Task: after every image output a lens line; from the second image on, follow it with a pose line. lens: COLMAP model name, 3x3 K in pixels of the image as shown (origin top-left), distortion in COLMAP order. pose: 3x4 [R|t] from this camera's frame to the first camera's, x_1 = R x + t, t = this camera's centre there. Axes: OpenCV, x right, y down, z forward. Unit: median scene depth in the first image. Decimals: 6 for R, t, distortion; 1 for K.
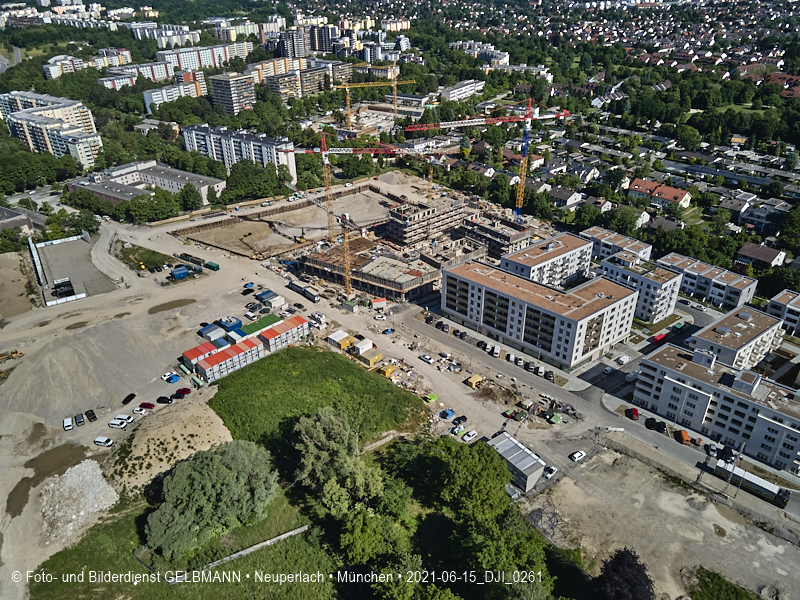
lens RADIAL K [[581.4, 0, 398.8], [0, 581.4, 298.2], [0, 0, 1]] dist [0.024332, 0.030950]
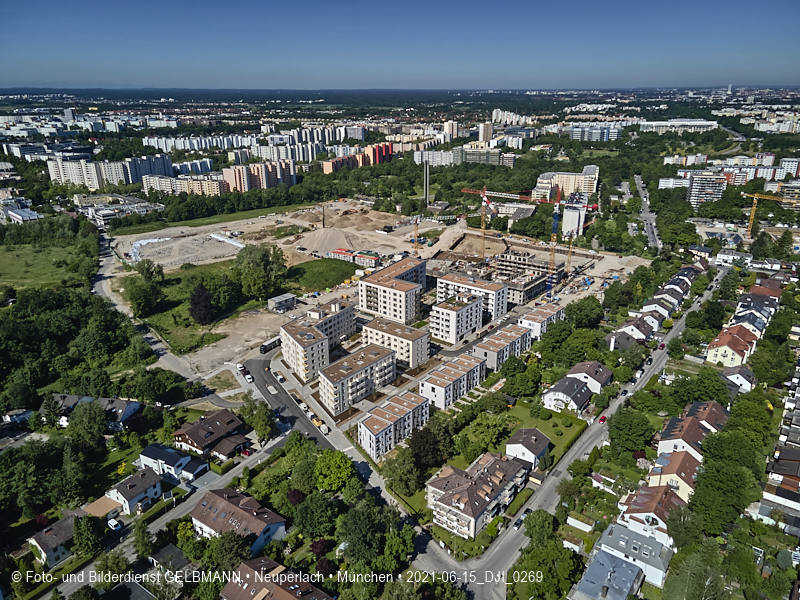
lens RADIAL K [[581.4, 0, 398.8], [0, 581.4, 298.2], [0, 0, 1]] dist [0.024332, 0.030950]
pose [[0.230422, 0.335461, -0.913439, 1.574368], [-0.476912, 0.857164, 0.194489, -0.250126], [0.848210, 0.390815, 0.357495, 0.406254]]
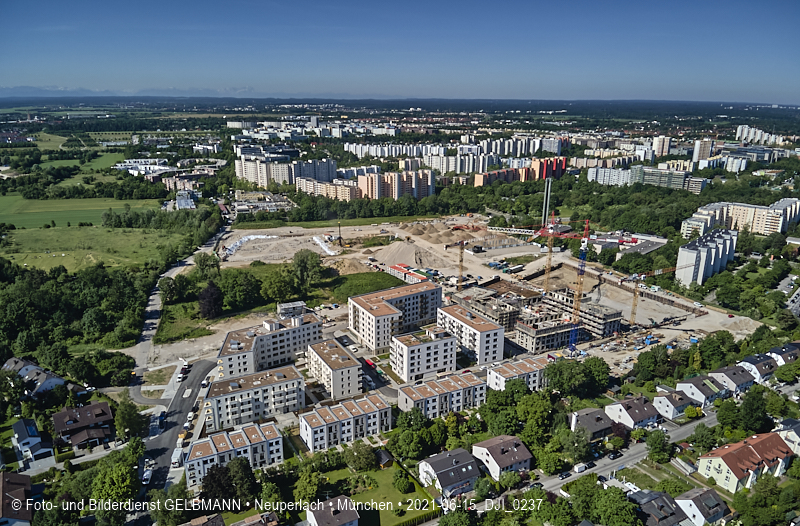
lens RADIAL K [[583.8, 0, 395.1], [0, 583.8, 294.3], [0, 0, 1]] dist [0.123350, -0.215552]
pose [[-0.179441, 0.315554, -0.931787, 1.487909], [-0.488739, 0.793411, 0.362812, -0.516841], [0.853777, 0.520504, 0.011853, 0.882894]]
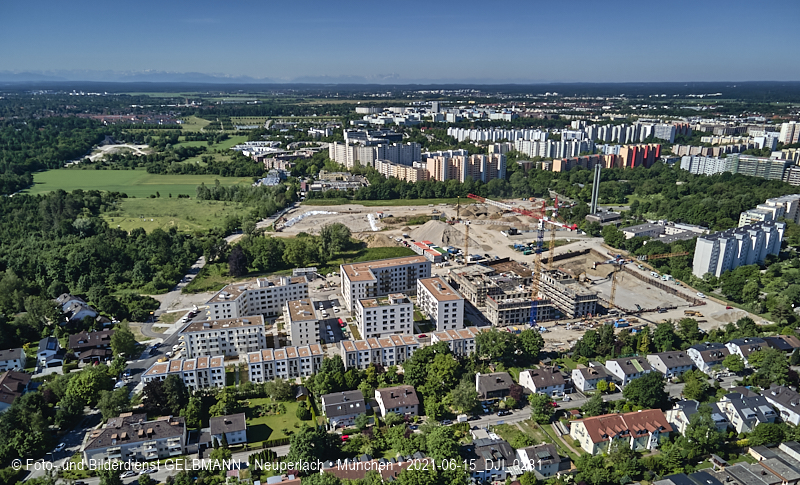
lens RADIAL K [[581.2, 0, 398.7], [0, 581.2, 299.1], [0, 0, 1]] dist [0.022187, 0.035492]
pose [[-0.392860, 0.326220, -0.859791, 1.513099], [-0.450046, 0.747143, 0.489117, -0.704200], [0.801947, 0.579100, -0.146709, 1.203911]]
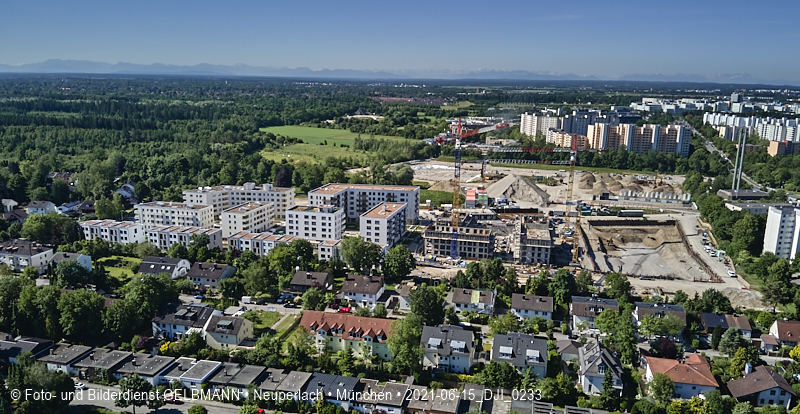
lens RADIAL K [[609.0, 0, 401.6], [0, 609.0, 231.6], [0, 0, 1]] dist [0.073403, -0.001737]
pose [[-0.787055, 0.142192, -0.600272, 1.088241], [-0.315674, 0.743180, 0.589944, -0.886932], [0.529995, 0.653808, -0.540037, 1.870308]]
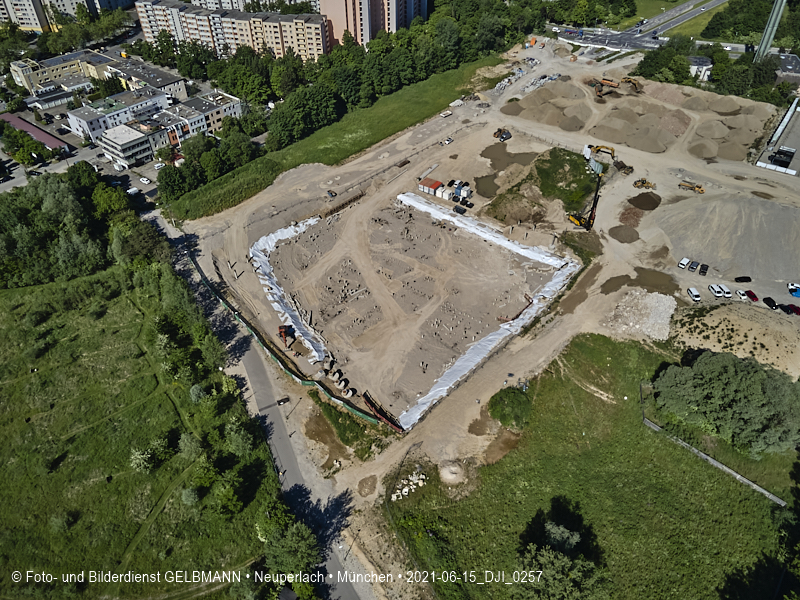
lens RADIAL K [[581.4, 0, 398.8], [0, 581.4, 298.2], [0, 0, 1]] dist [0.024332, 0.030950]
pose [[0.338974, 0.625674, -0.702587, 0.050217], [-0.462458, 0.761161, 0.454716, 0.009965], [0.819286, 0.170780, 0.547362, -0.015502]]
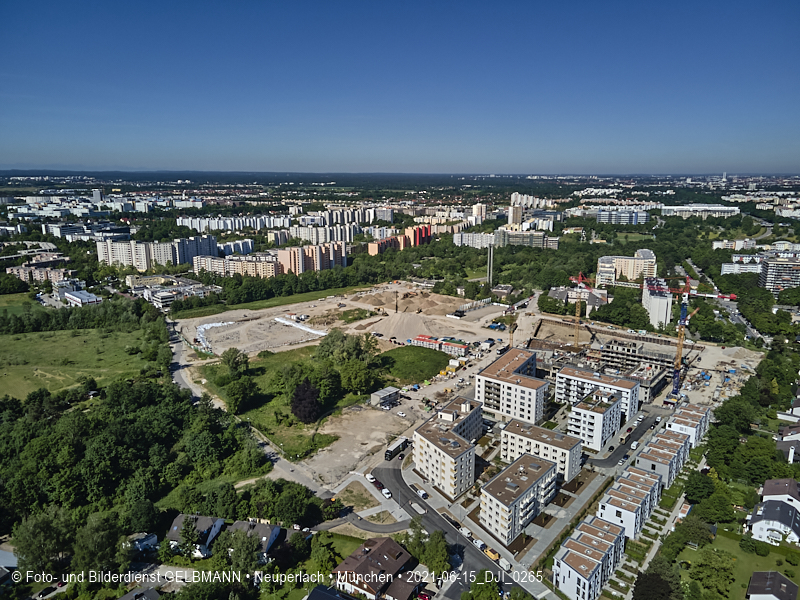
lens RADIAL K [[581.4, 0, 398.8], [0, 581.4, 298.2], [0, 0, 1]] dist [0.024332, 0.030950]
pose [[0.226919, 0.214237, -0.950058, 1.398914], [-0.484003, 0.871321, 0.080878, -0.135729], [0.845132, 0.441478, 0.301410, 0.202350]]
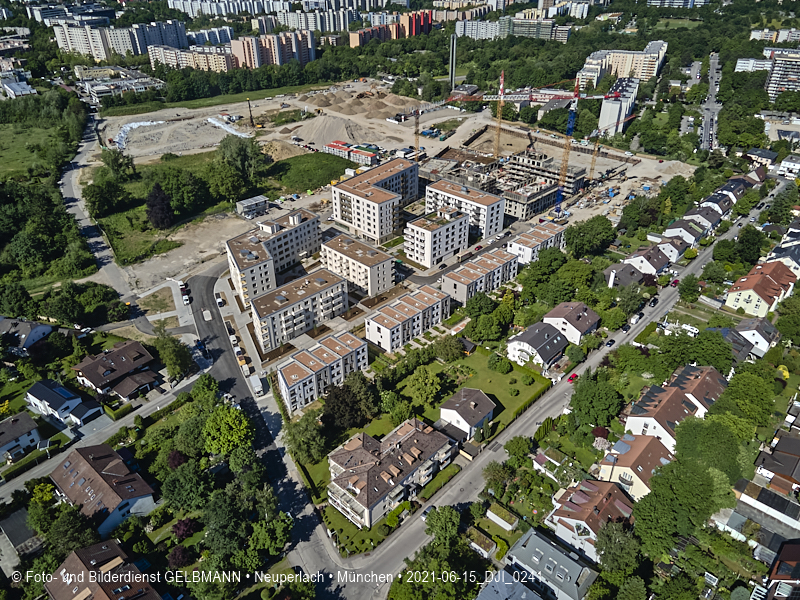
lens RADIAL K [[581.4, 0, 398.8], [0, 581.4, 298.2], [0, 0, 1]] dist [0.024332, 0.030950]
pose [[0.129254, 0.520187, -0.844215, 1.431019], [-0.486936, 0.774937, 0.402947, -0.347975], [0.863821, 0.358996, 0.353462, 0.582961]]
